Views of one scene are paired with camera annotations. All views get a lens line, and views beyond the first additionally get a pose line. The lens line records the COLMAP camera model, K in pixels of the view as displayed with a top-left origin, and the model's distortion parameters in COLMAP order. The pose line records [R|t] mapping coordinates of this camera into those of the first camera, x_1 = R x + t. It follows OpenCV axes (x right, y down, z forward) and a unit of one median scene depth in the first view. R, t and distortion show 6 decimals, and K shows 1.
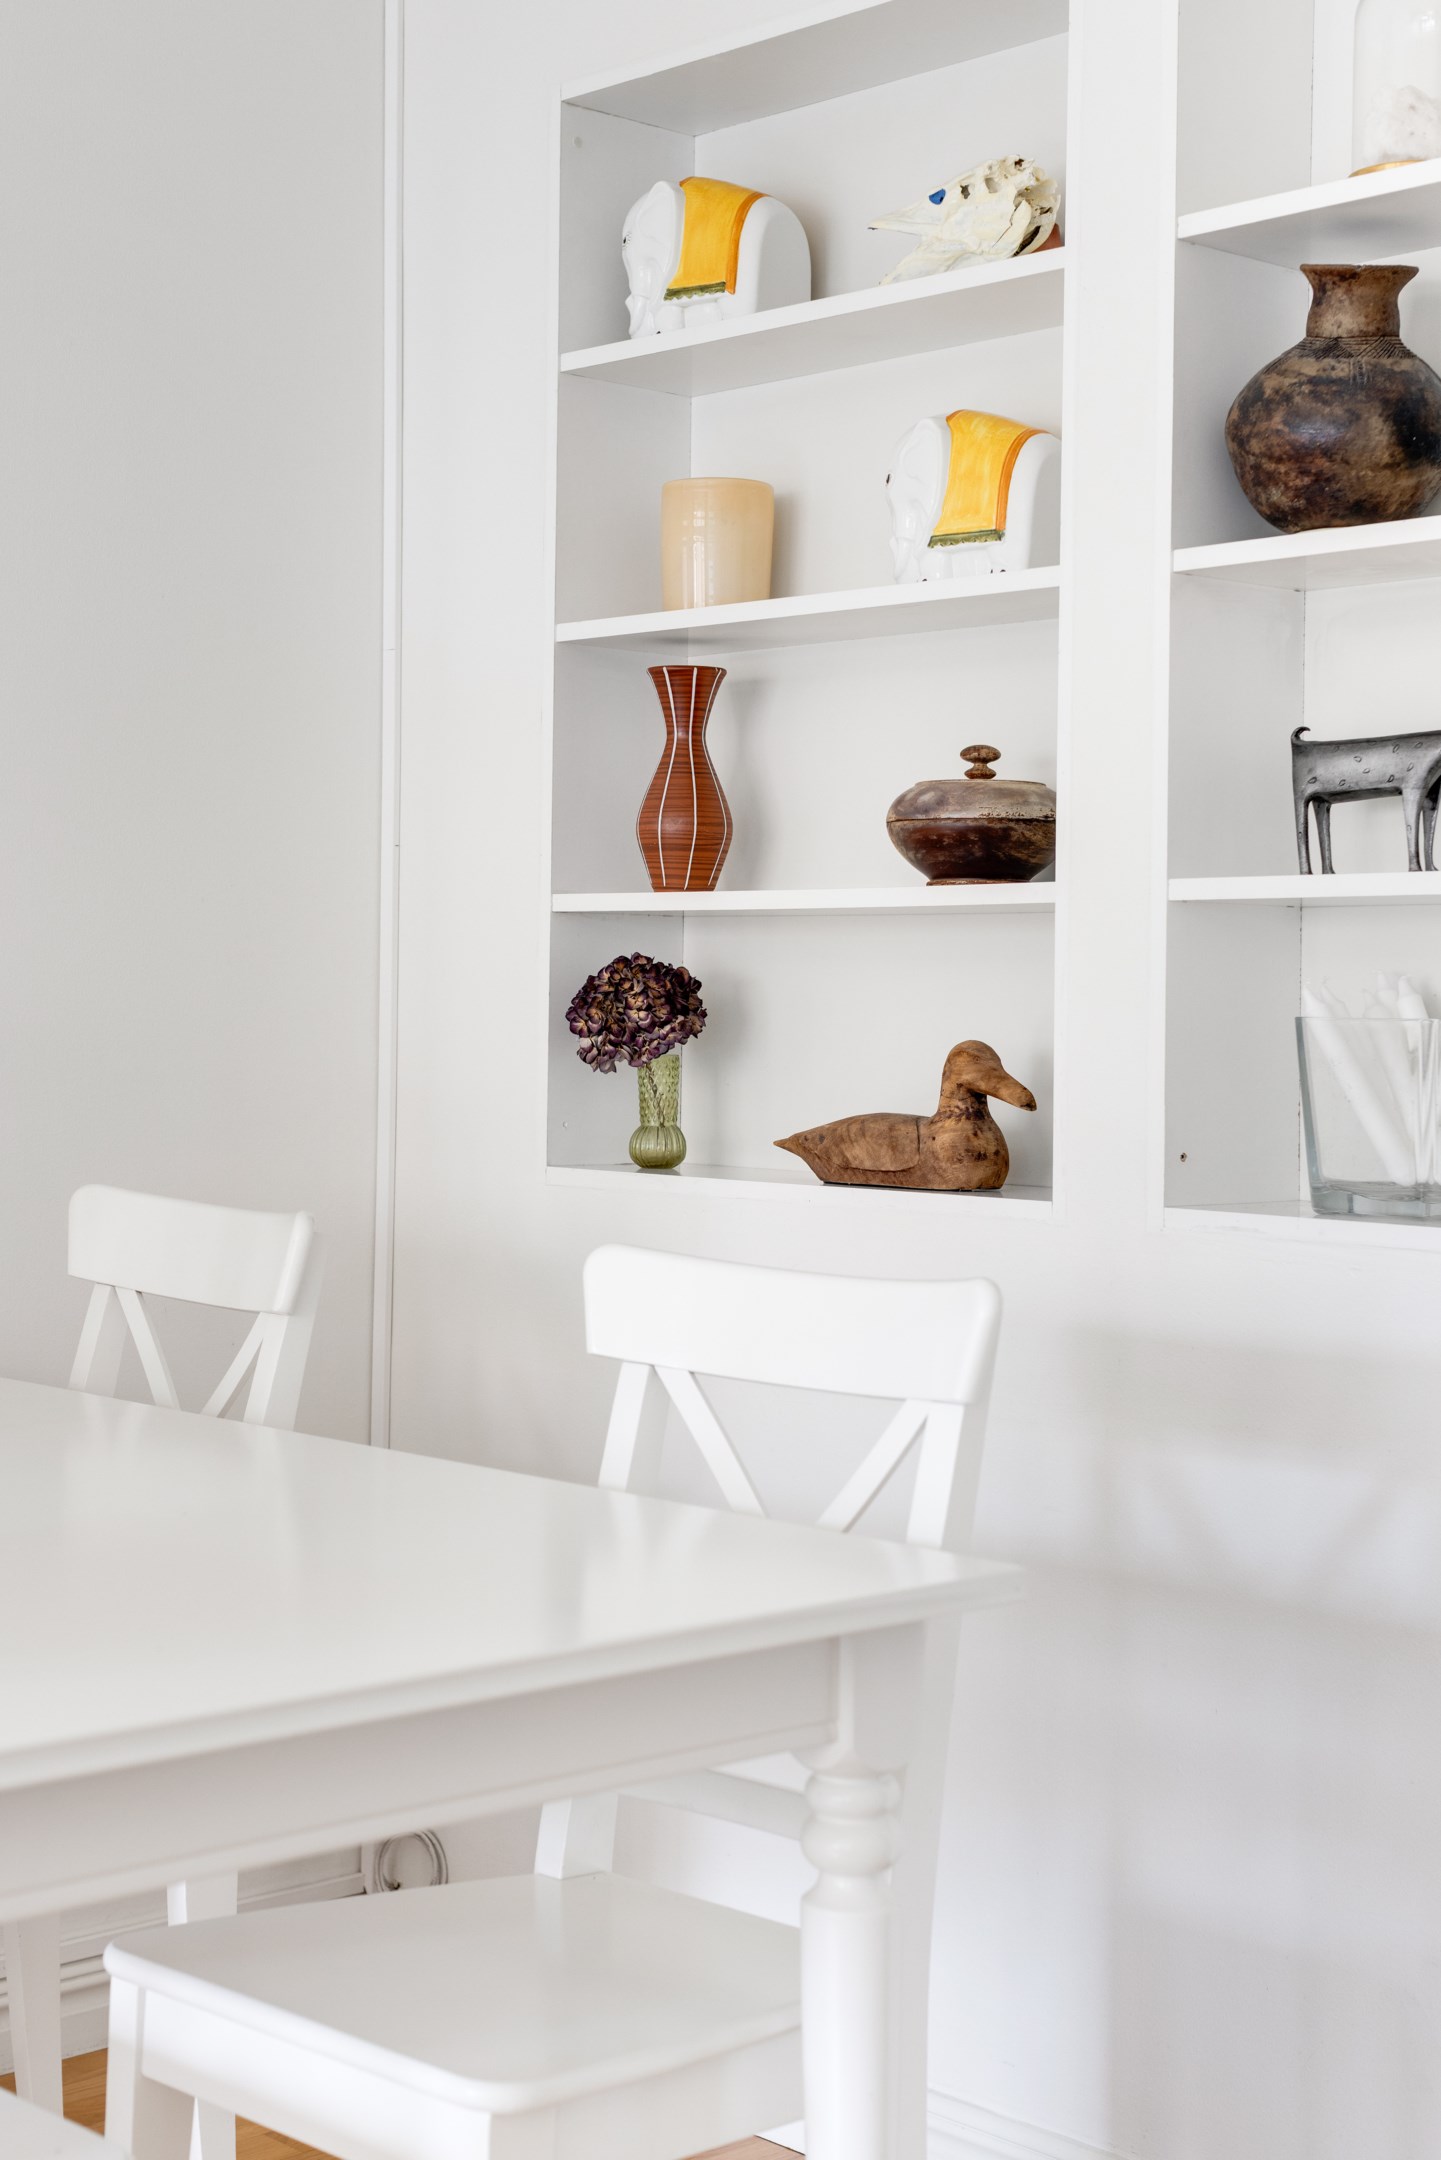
lens RADIAL K [[3182.3, 0, 711.7], [0, 3182.3, 978.7], [0, 0, 1]] dist [0.068295, 0.000000]
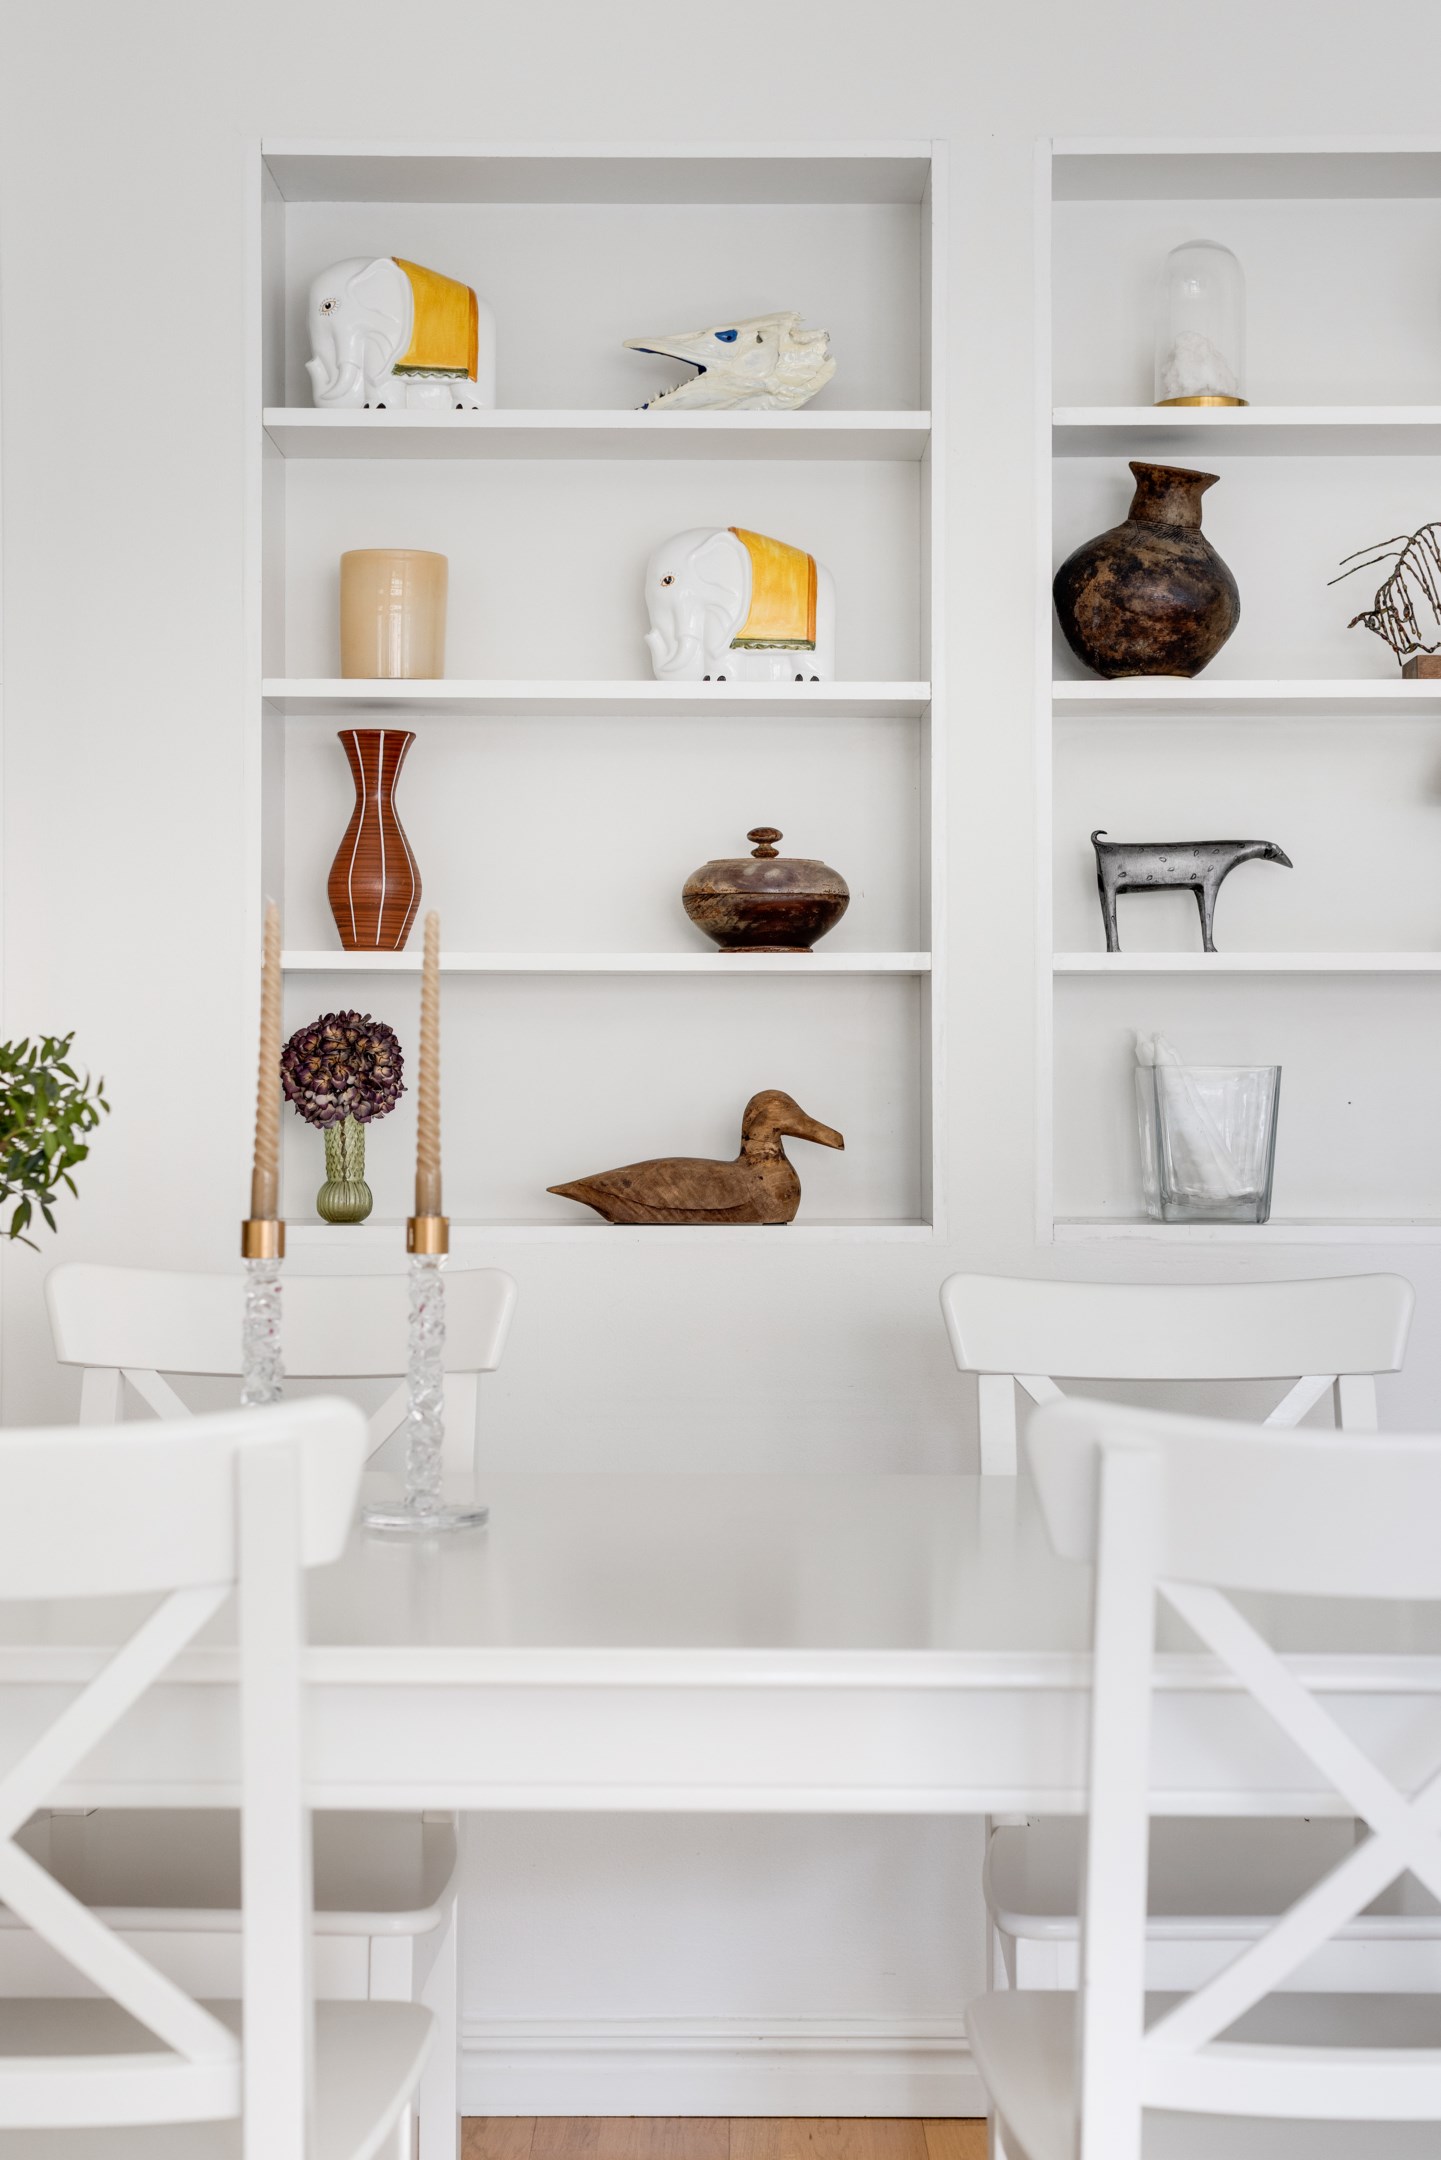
lens RADIAL K [[3182.3, 0, 705.0], [0, 3182.3, 1015.1], [0, 0, 1]] dist [0.068295, 0.000000]
pose [[0.682432, 0.001584, 0.730948, -0.749262], [0.002090, 0.999989, -0.004118, -0.002344], [-0.730946, 0.004337, 0.682421, 0.243726]]
